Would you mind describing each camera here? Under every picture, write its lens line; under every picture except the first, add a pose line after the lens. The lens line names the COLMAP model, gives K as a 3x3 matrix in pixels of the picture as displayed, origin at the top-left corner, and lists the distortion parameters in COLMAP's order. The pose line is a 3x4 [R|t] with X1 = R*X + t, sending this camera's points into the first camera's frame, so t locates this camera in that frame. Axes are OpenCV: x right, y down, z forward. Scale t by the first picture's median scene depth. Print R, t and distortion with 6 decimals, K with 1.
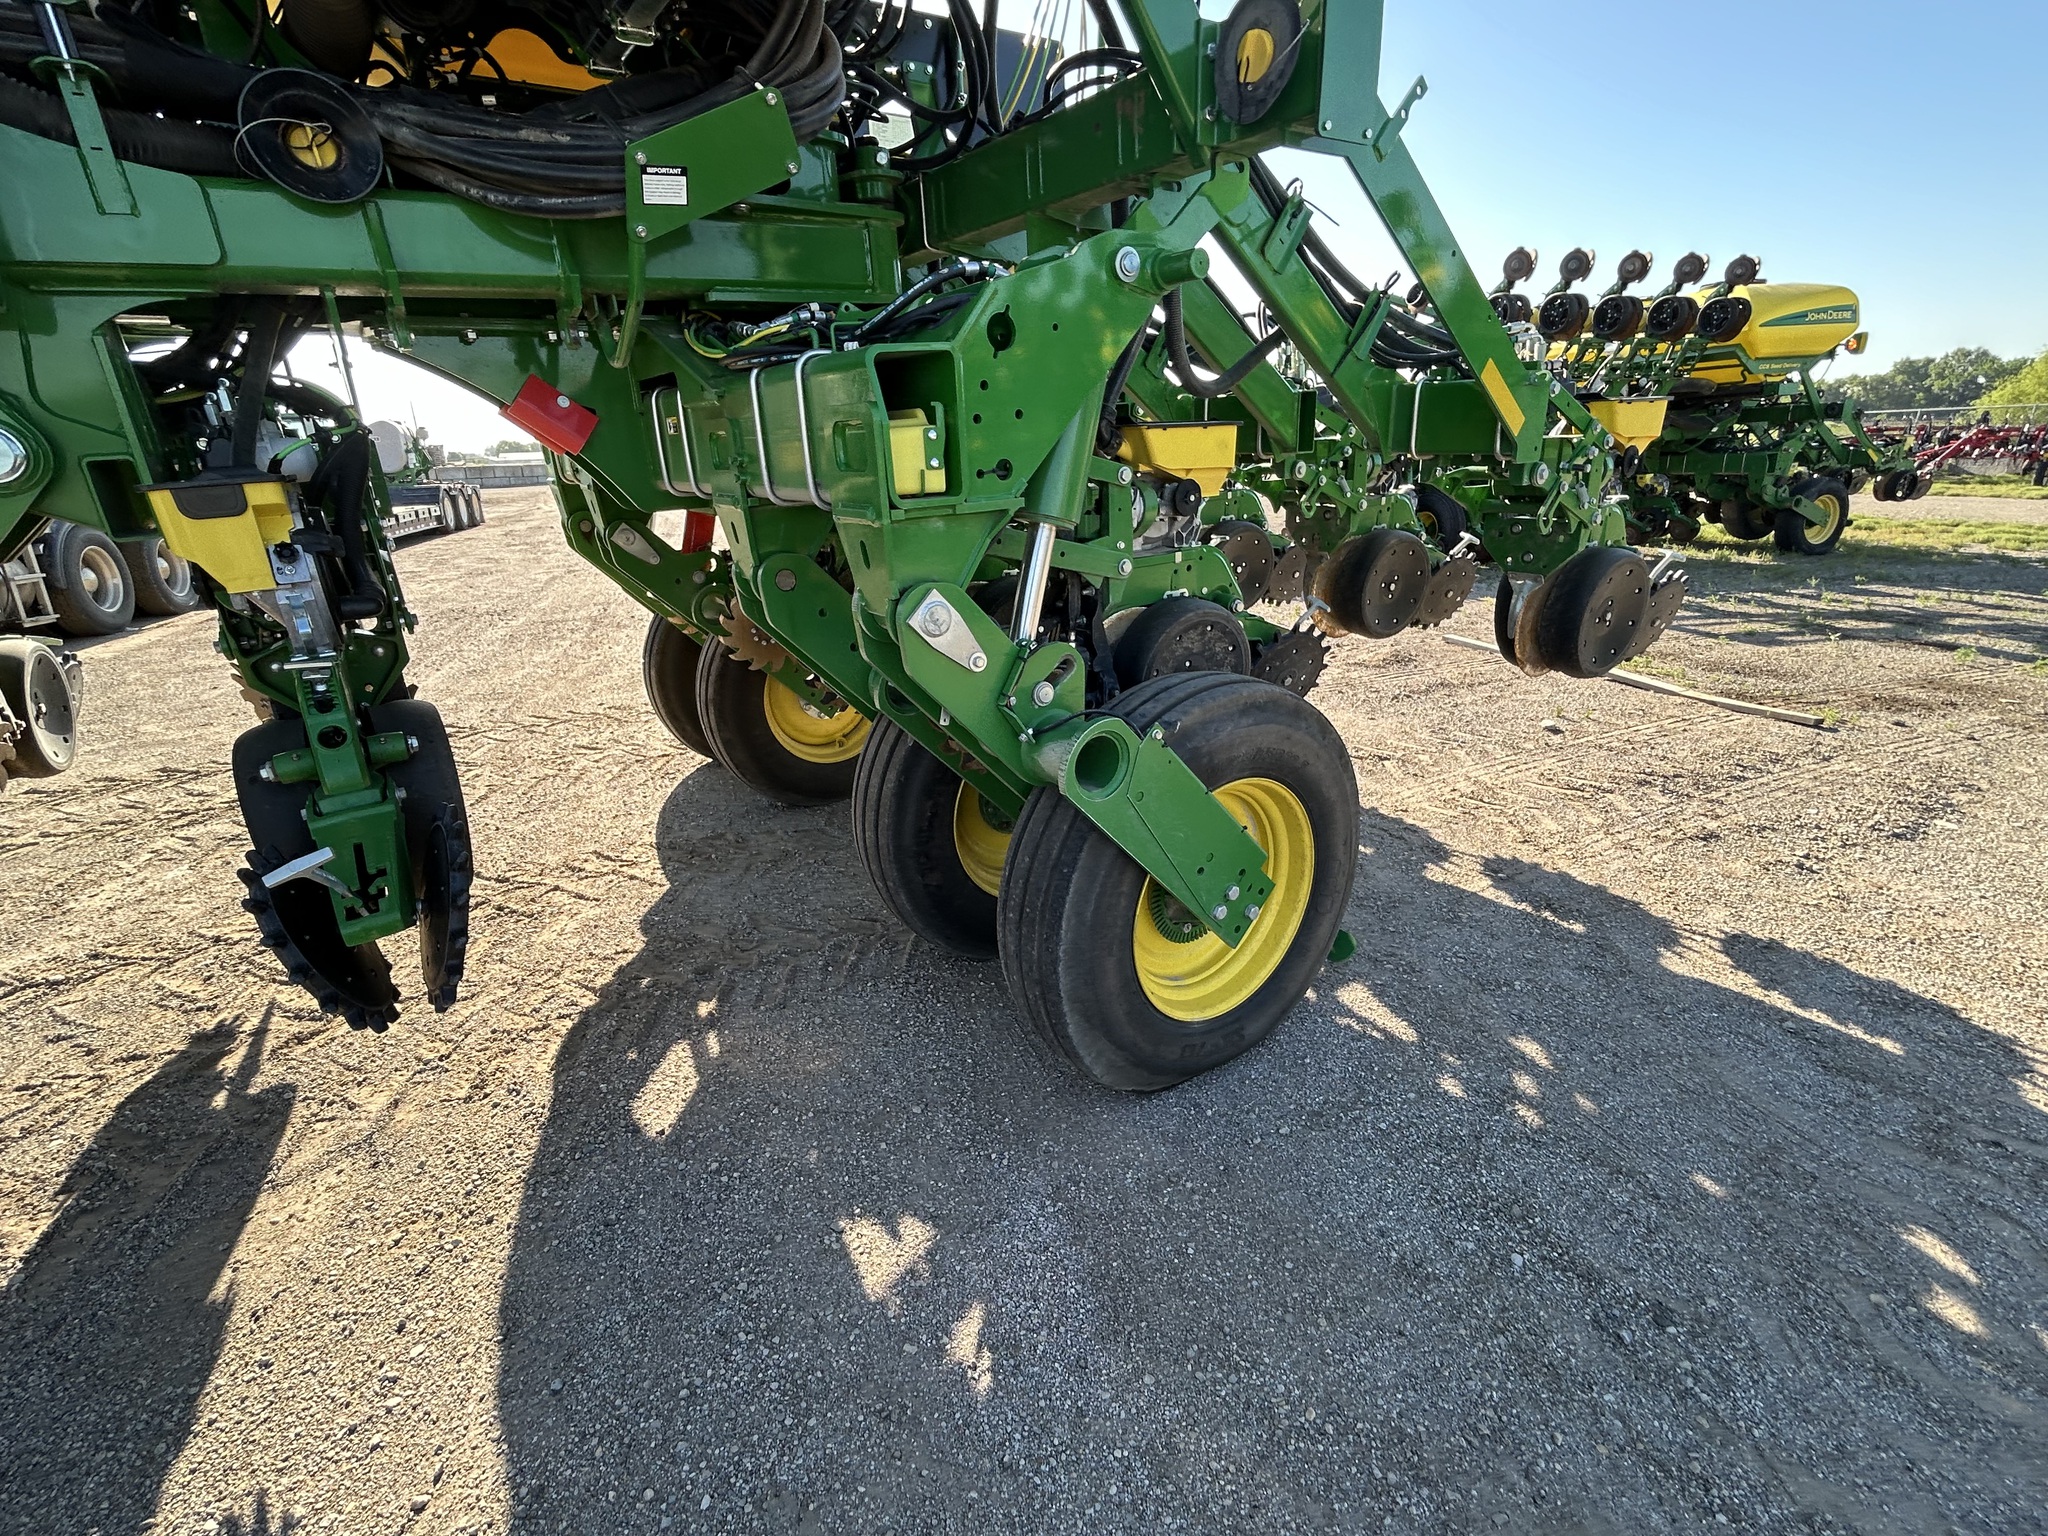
lens RADIAL K [[928.5, 0, 1024.0], [0, 928.5, 768.0], [0, 0, 1]] dist [0.001269, -0.001252]
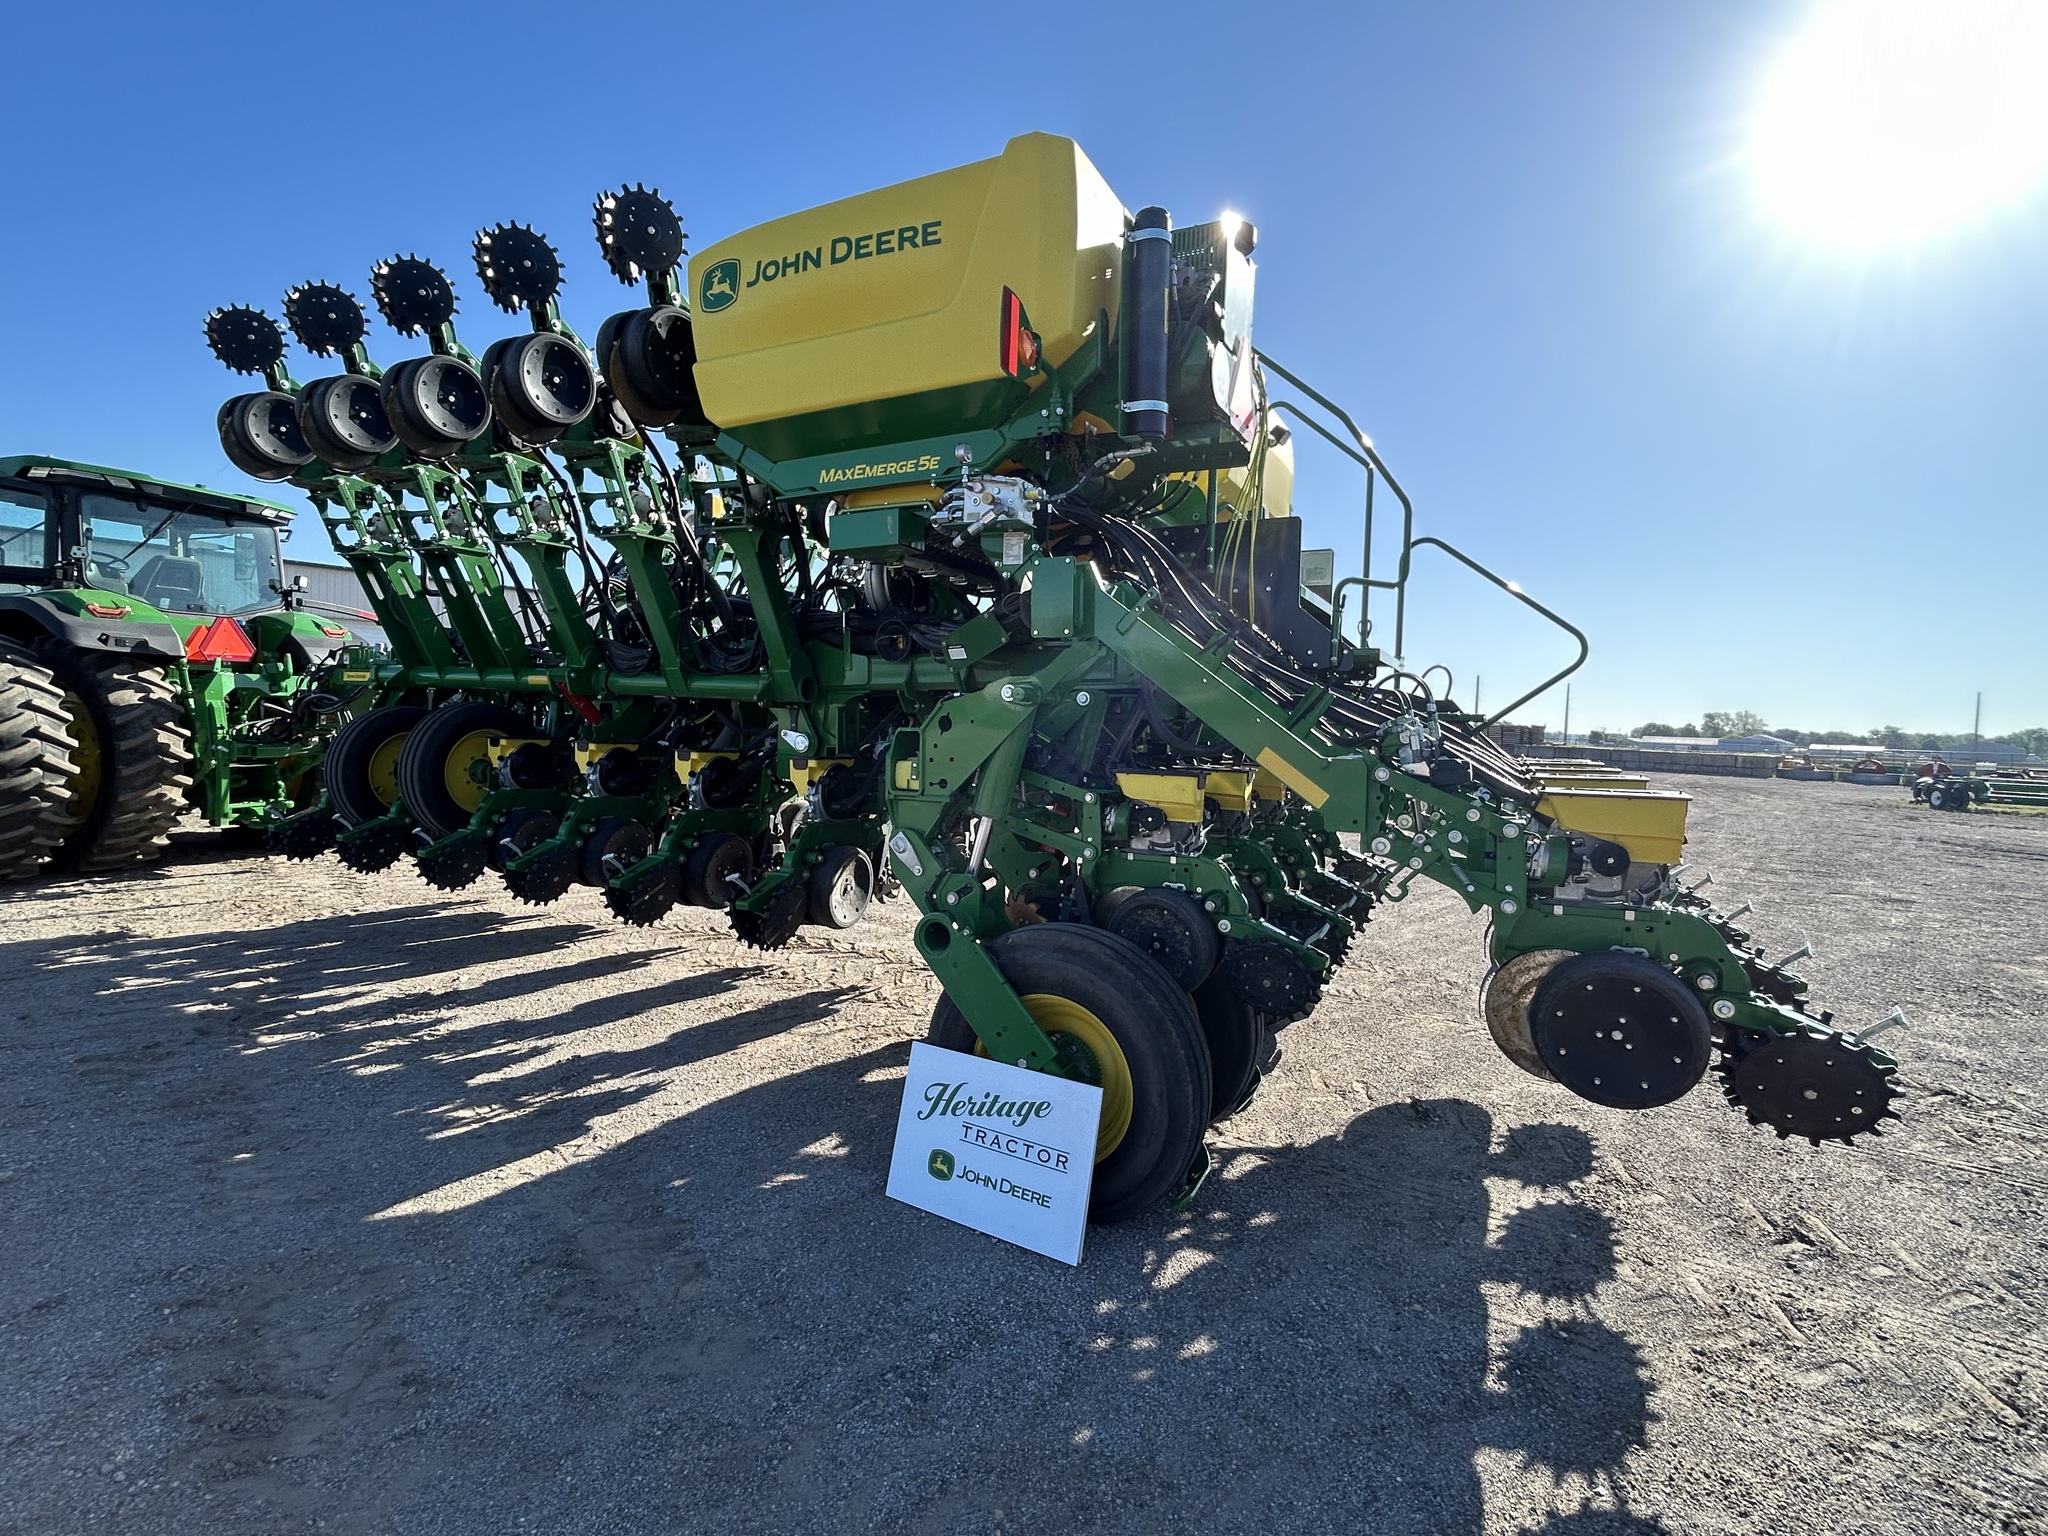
lens RADIAL K [[941.6, 0, 1021.6], [0, 941.6, 767.4], [0, 0, 1]] dist [-0.004175, 0.004041]
pose [[0.474933, 0.093805, -0.875008, 1.121185], [-0.336876, 0.937945, -0.082296, -0.141445], [0.812990, 0.333855, 0.477062, 0.071947]]
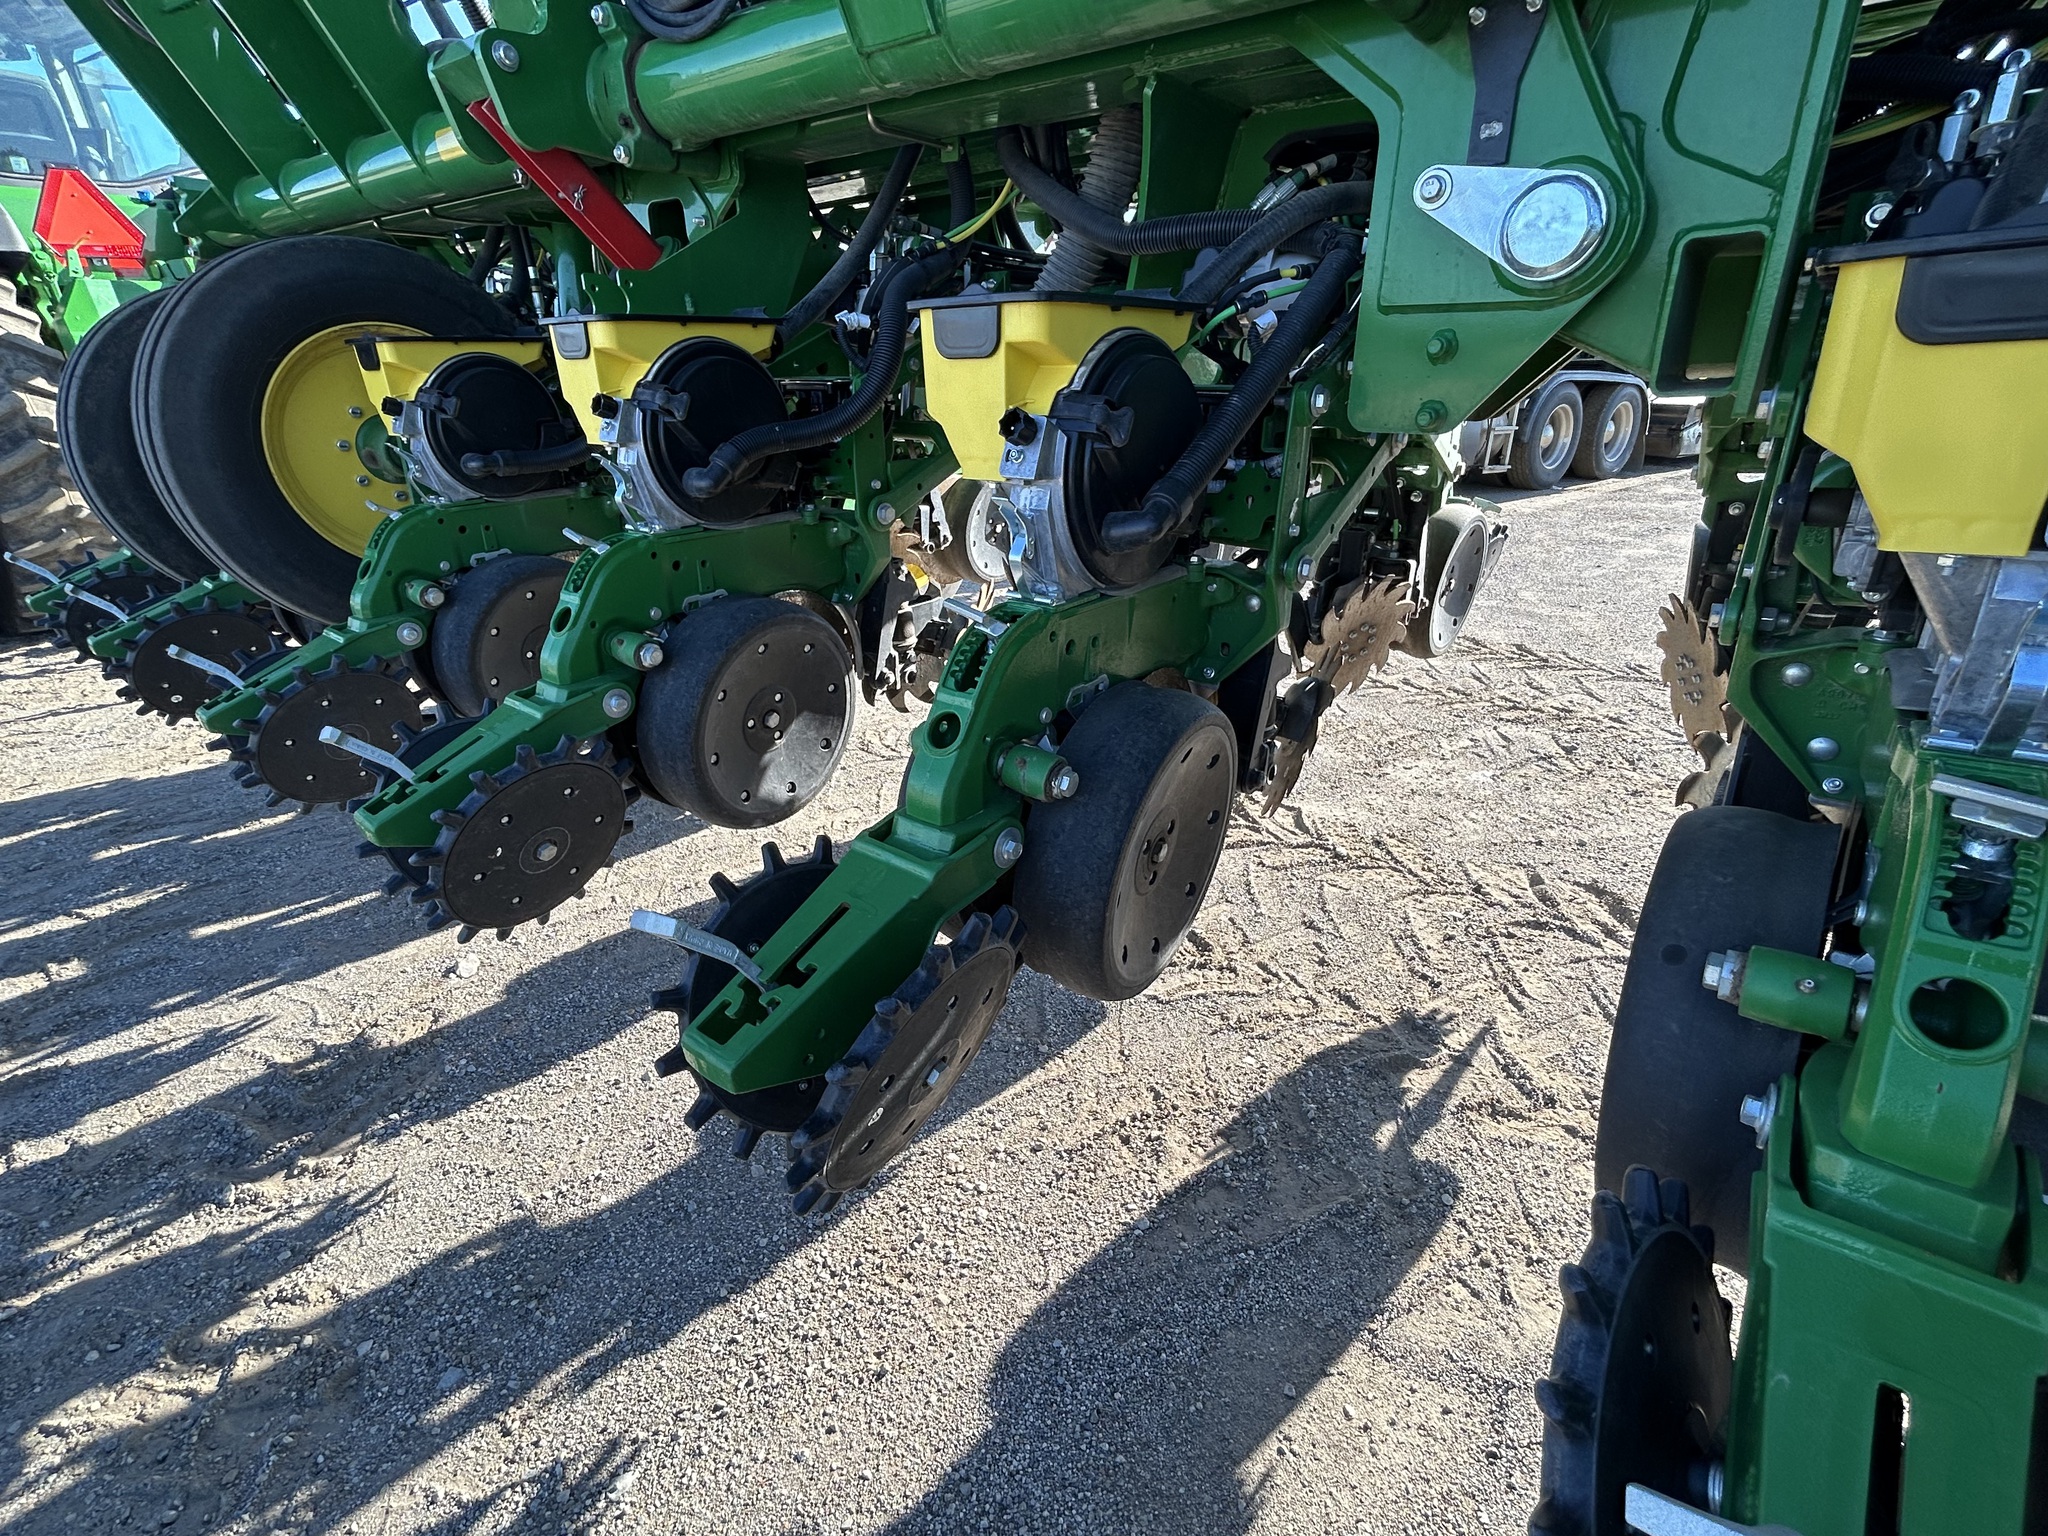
lens RADIAL K [[949.9, 0, 1034.3], [0, 949.9, 762.4], [0, 0, 1]] dist [-0.002131, -0.000052]
pose [[0.312428, 0.397990, -0.862550, -0.321344], [-0.302452, 0.902427, 0.306837, -0.066781], [0.900506, 0.165016, 0.402316, 0.294162]]
